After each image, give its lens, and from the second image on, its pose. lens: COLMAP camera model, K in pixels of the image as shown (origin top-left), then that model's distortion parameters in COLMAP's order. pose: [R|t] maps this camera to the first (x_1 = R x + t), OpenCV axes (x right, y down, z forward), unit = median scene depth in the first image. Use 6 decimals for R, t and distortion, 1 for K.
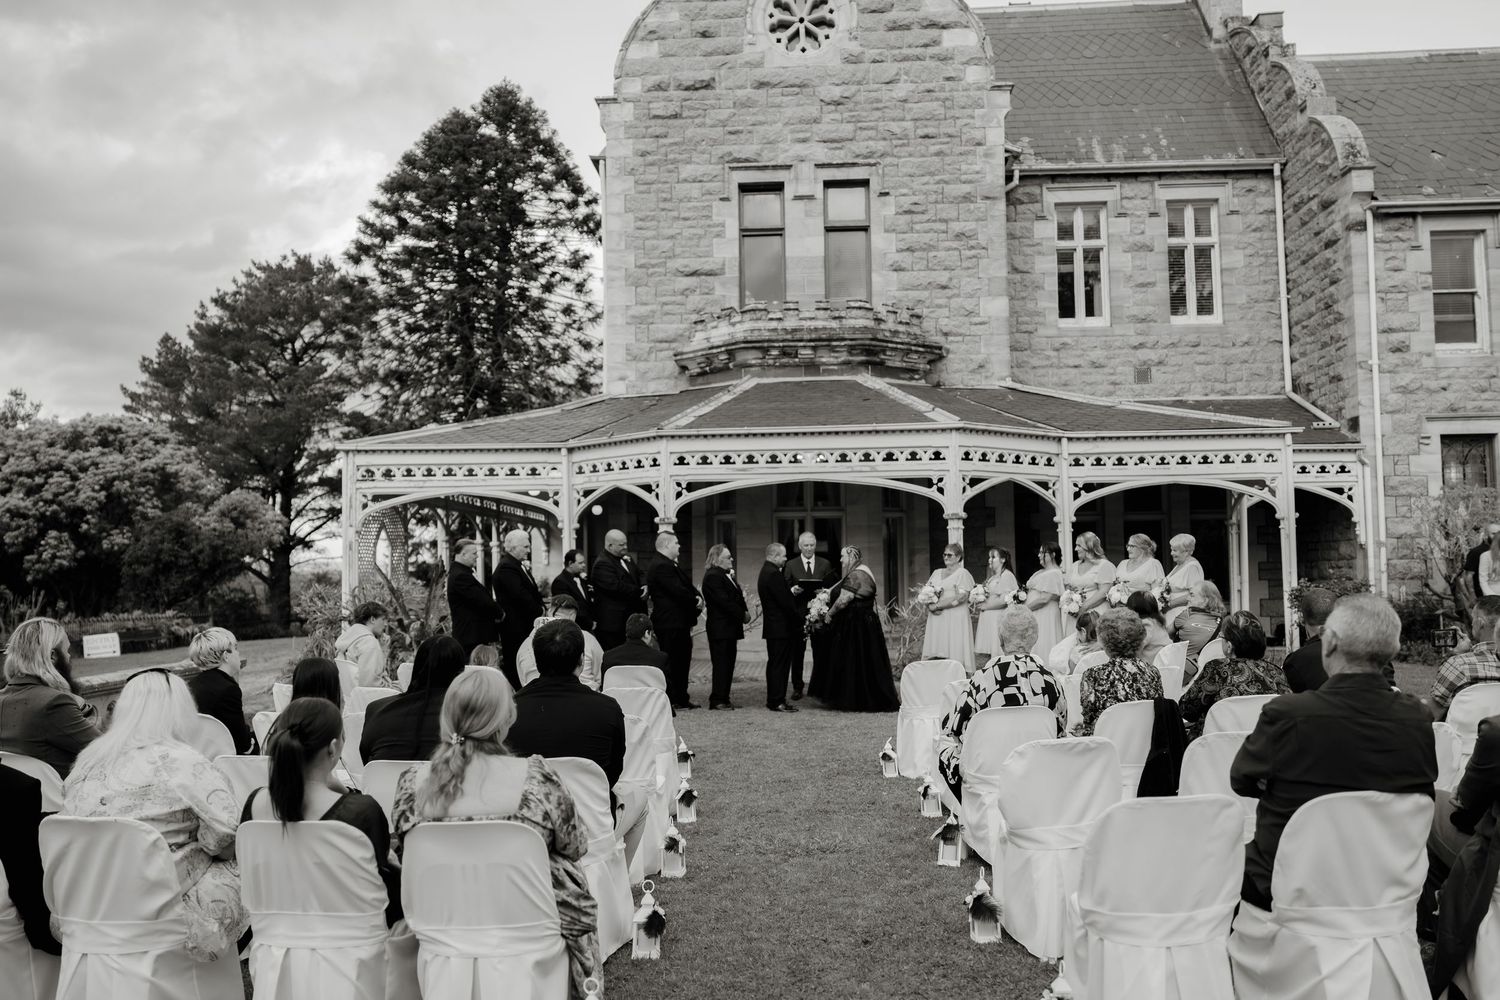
lens RADIAL K [[1198.0, 0, 745.3], [0, 1198.0, 502.1], [0, 0, 1]] dist [-0.004688, -0.006292]
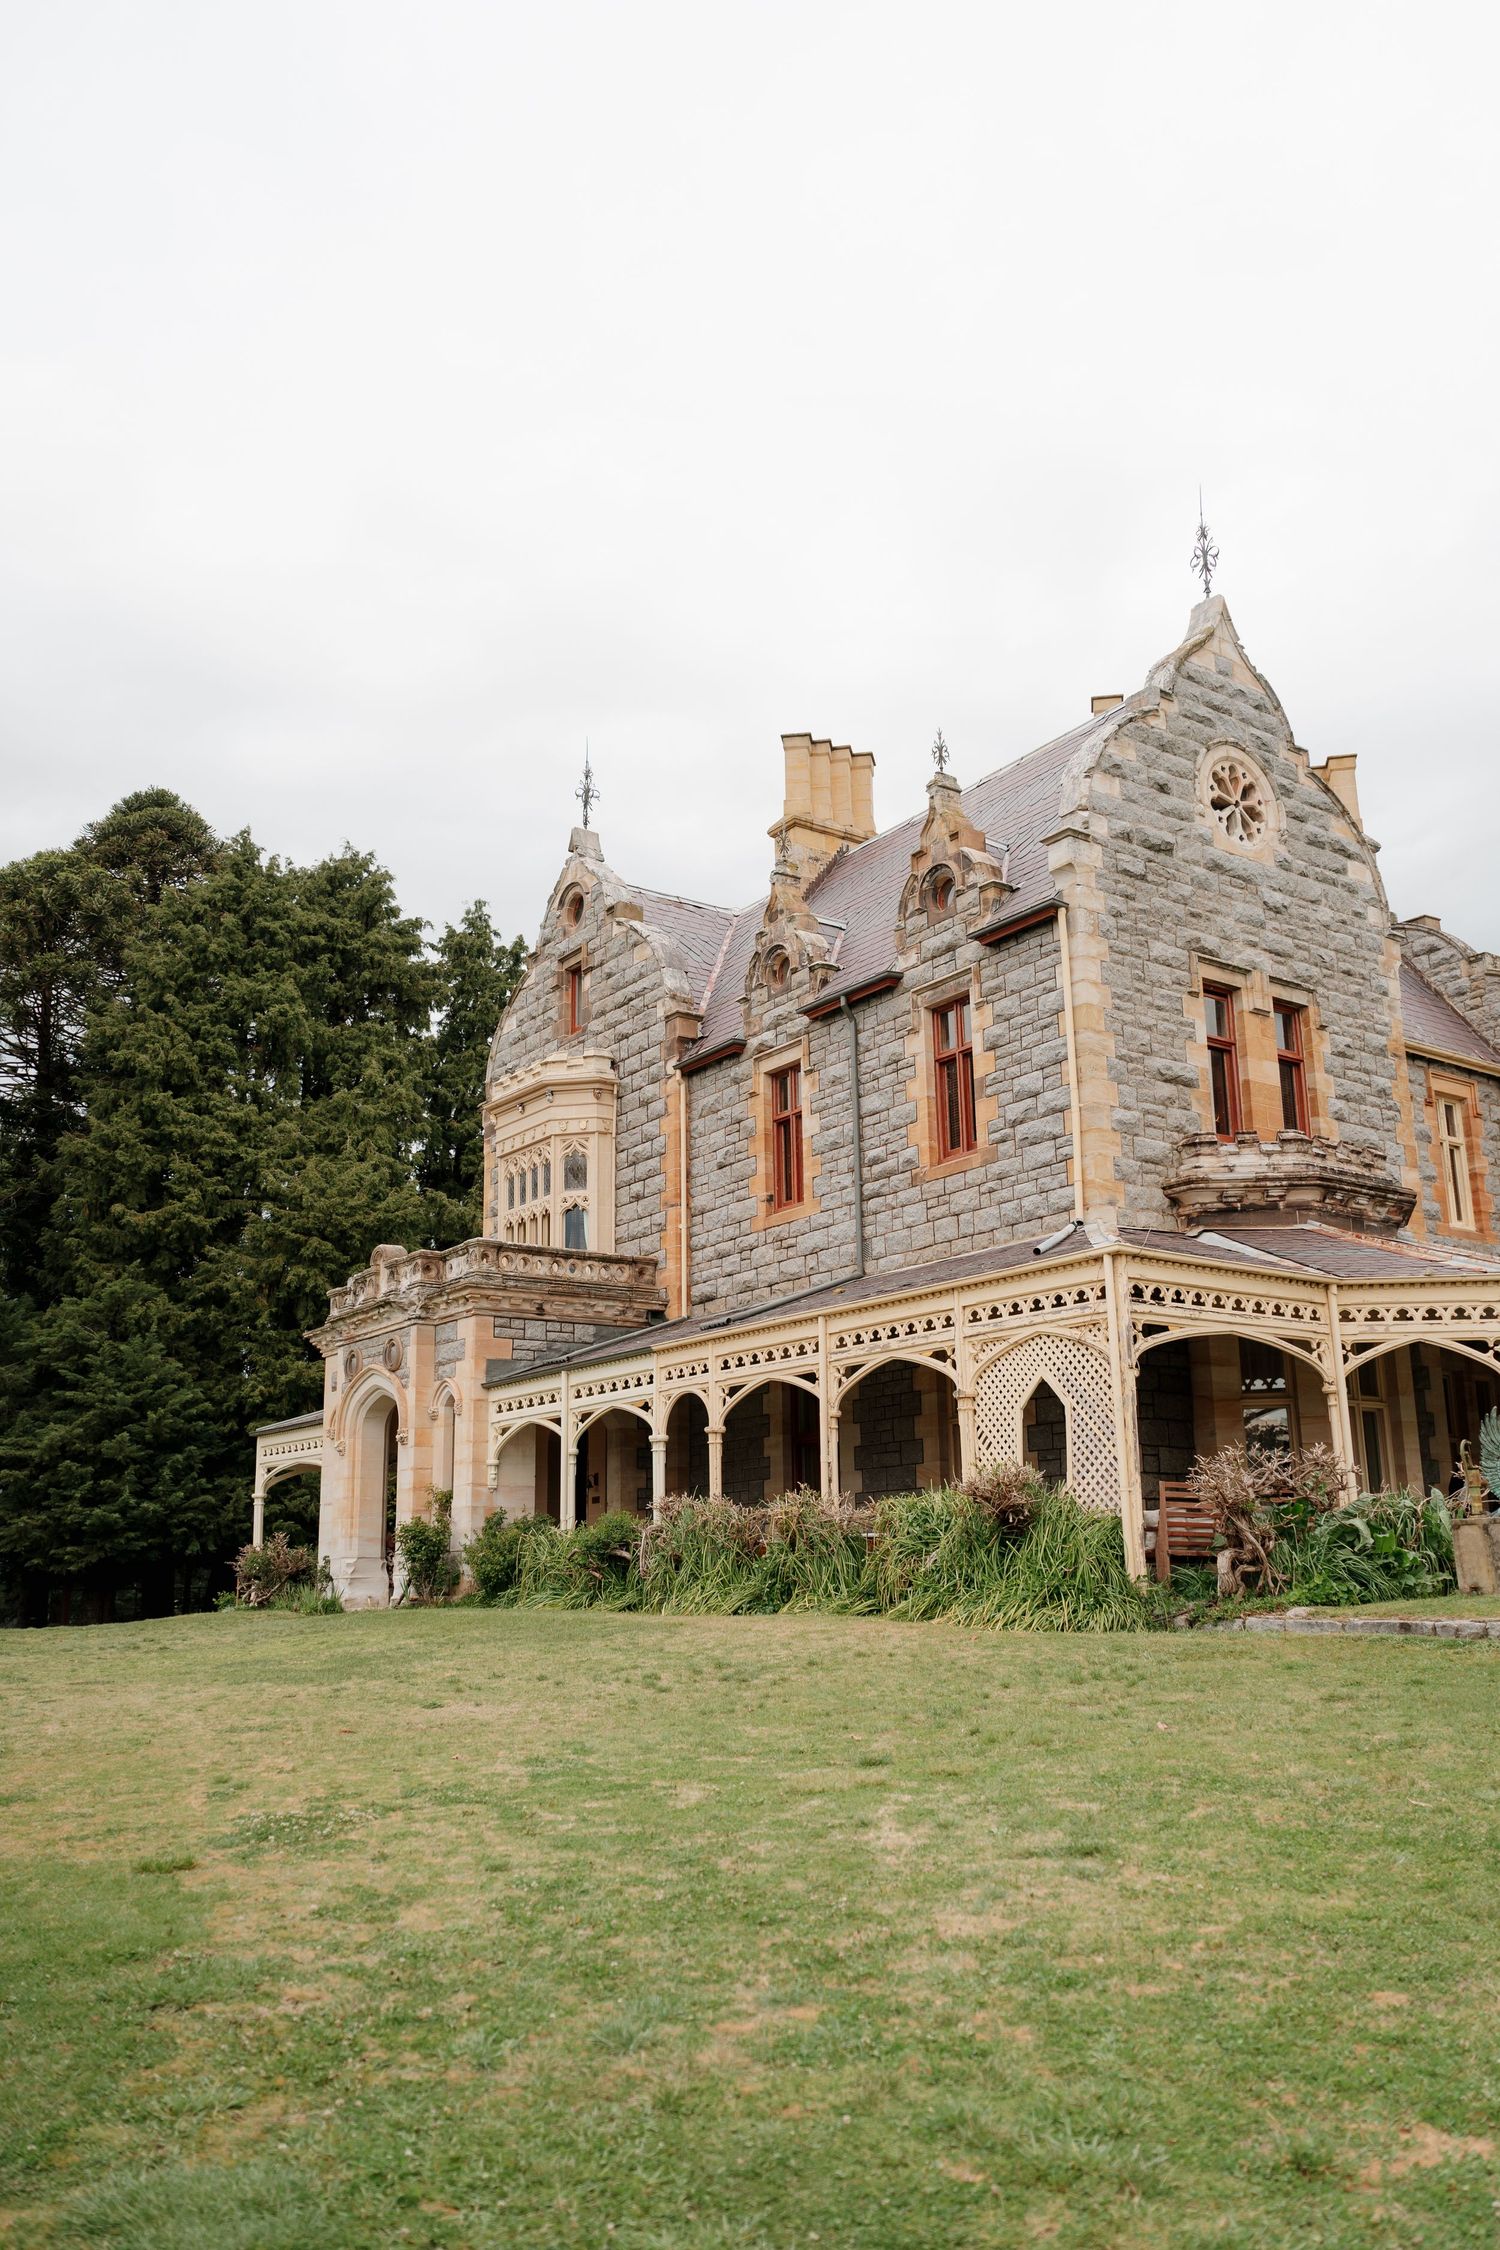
lens RADIAL K [[1797.0, 0, 747.9], [0, 1797.0, 1133.1], [0, 0, 1]] dist [-0.004688, -0.006292]
pose [[0.779386, 0.158082, 0.606274, -0.949610], [-0.035090, 0.977142, -0.209673, 0.092485], [-0.625561, 0.142142, 0.767118, 0.298725]]
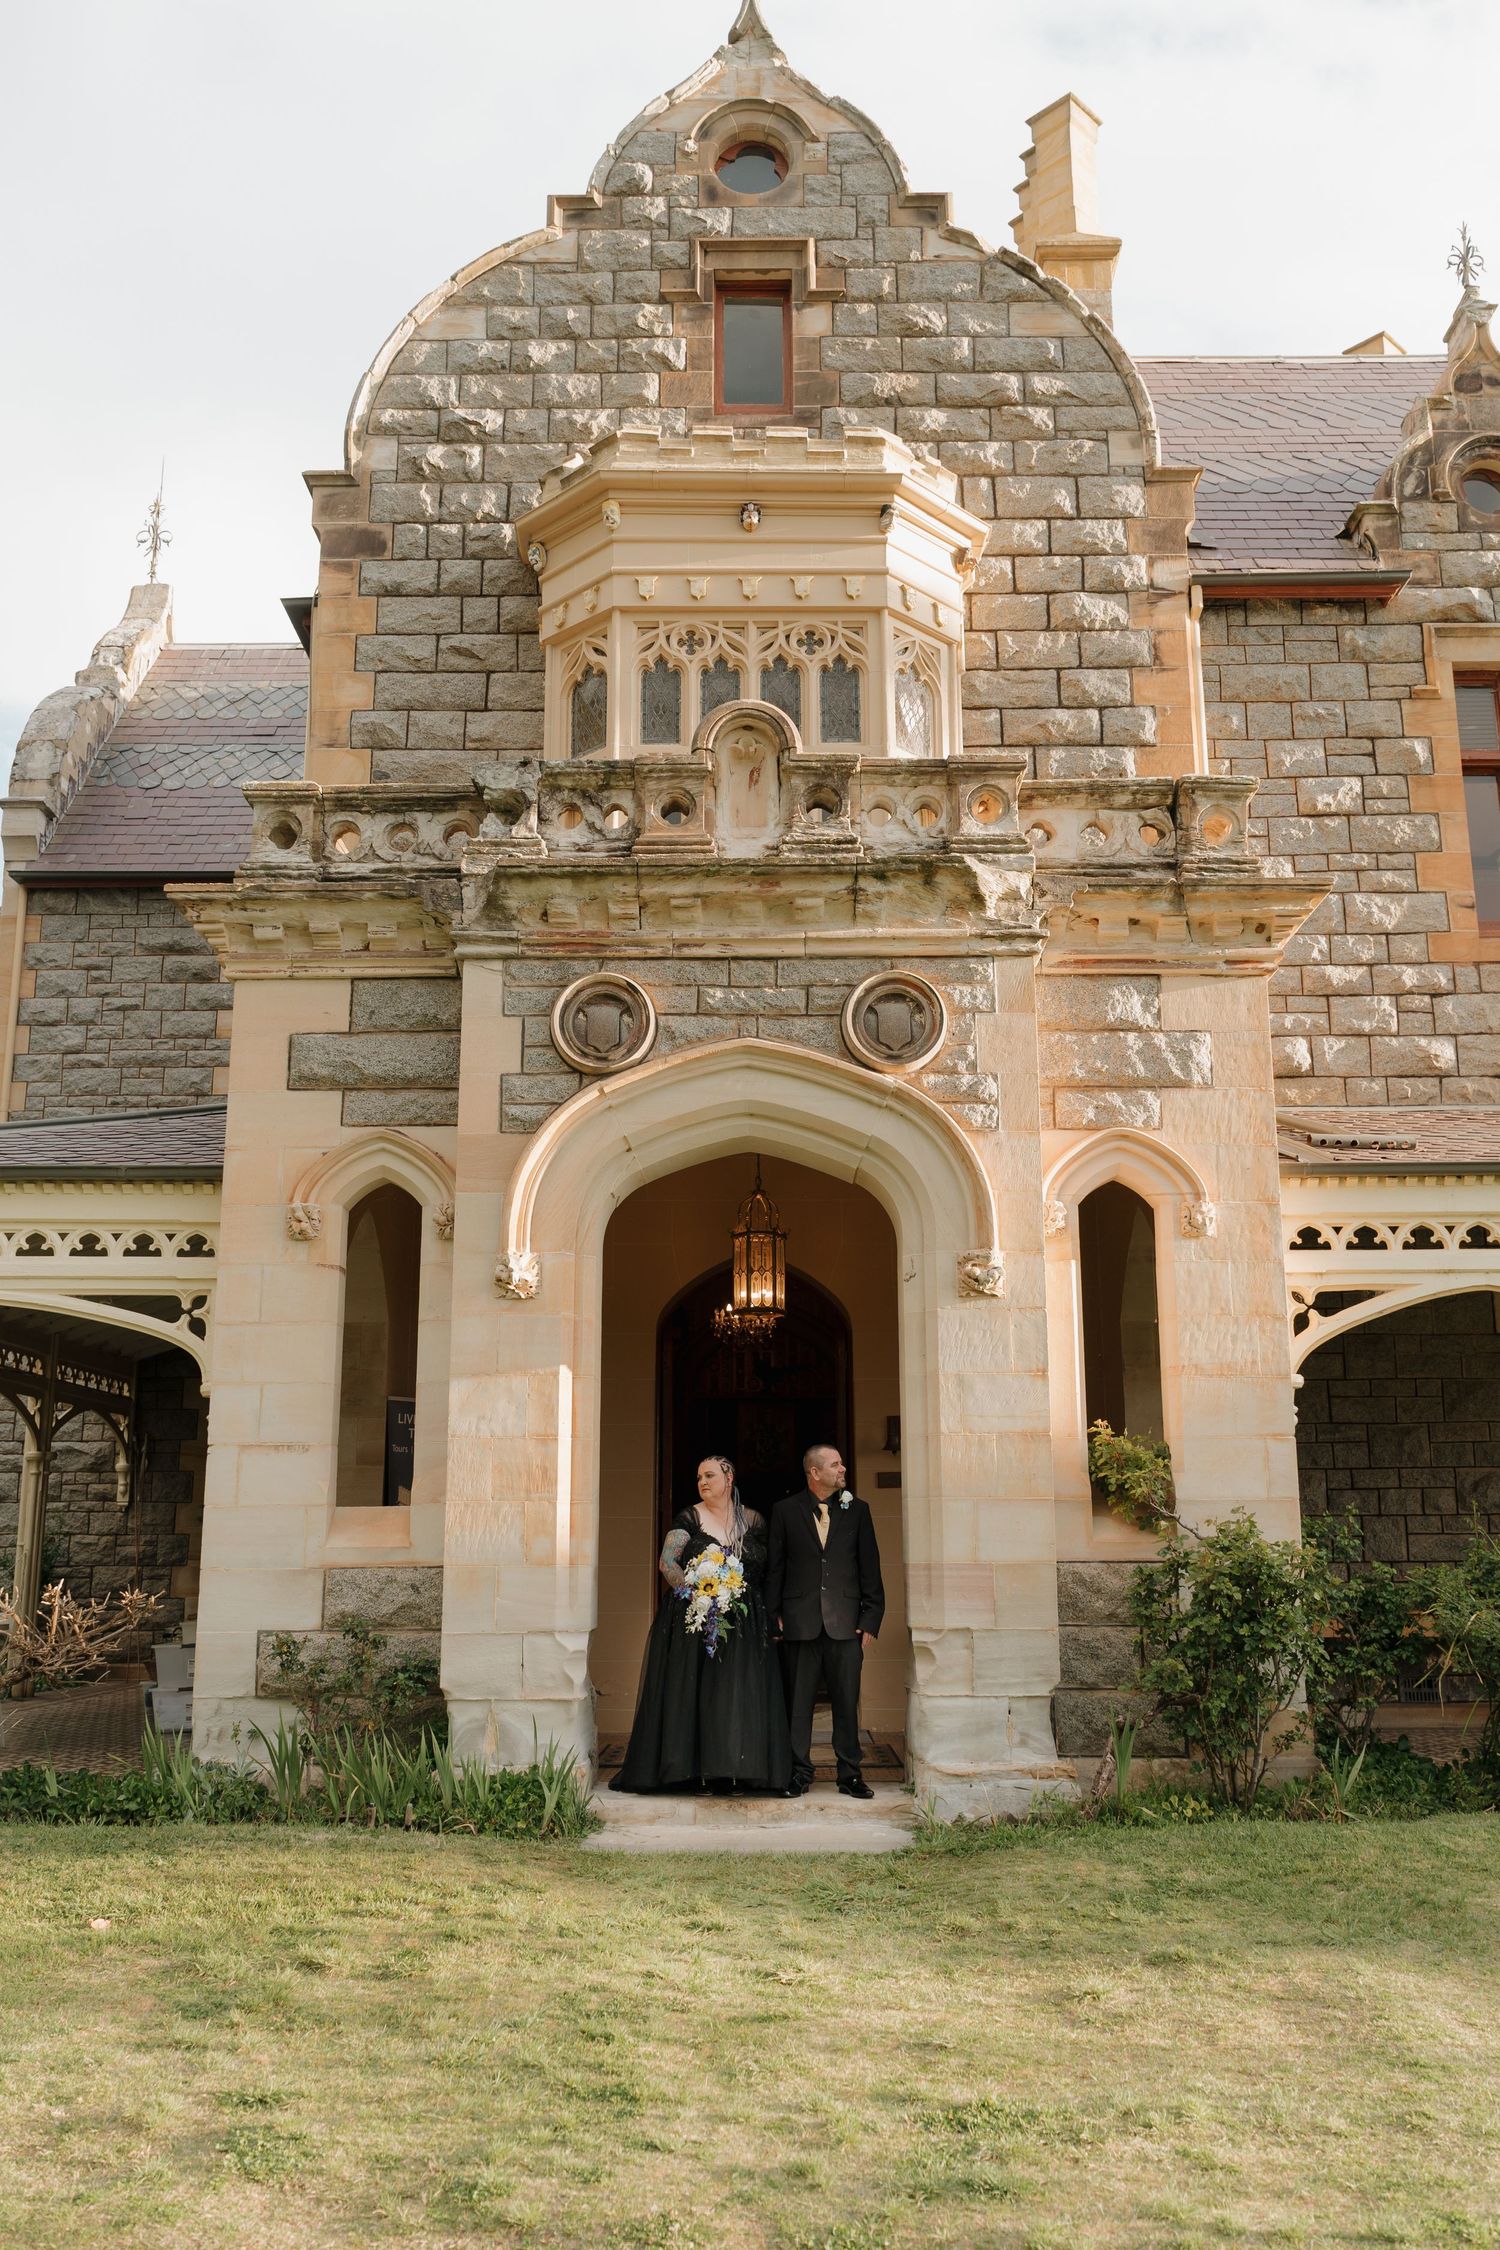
lens RADIAL K [[1797.0, 0, 750.6], [0, 1797.0, 1142.4], [0, 0, 1]] dist [-0.004688, -0.006292]
pose [[-0.052889, 0.218331, 0.974441, -0.736353], [-0.059099, 0.973412, -0.221308, 0.113216], [-0.996850, -0.069293, -0.038580, 1.658656]]
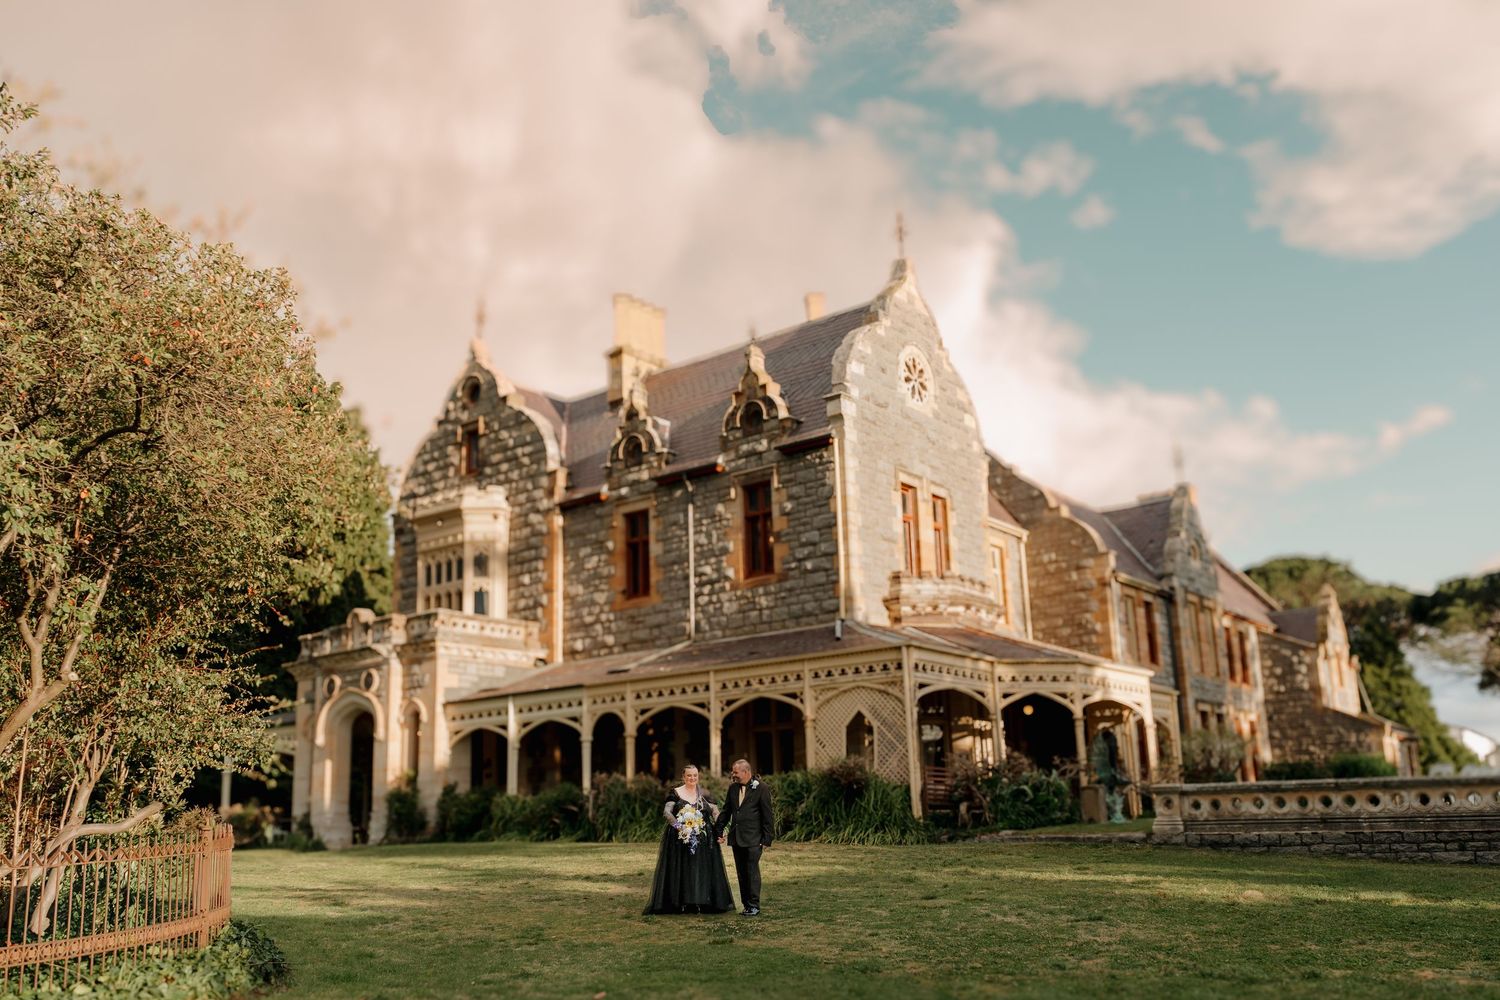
lens RADIAL K [[1264.3, 0, 745.6], [0, 1264.3, 541.7], [0, 0, 1]] dist [-0.010276, 0.003710]
pose [[0.567593, 0.180187, 0.803350, -1.288641], [-0.028782, 0.979503, -0.199361, 0.101630], [-0.822806, 0.090034, 0.561145, 0.334875]]
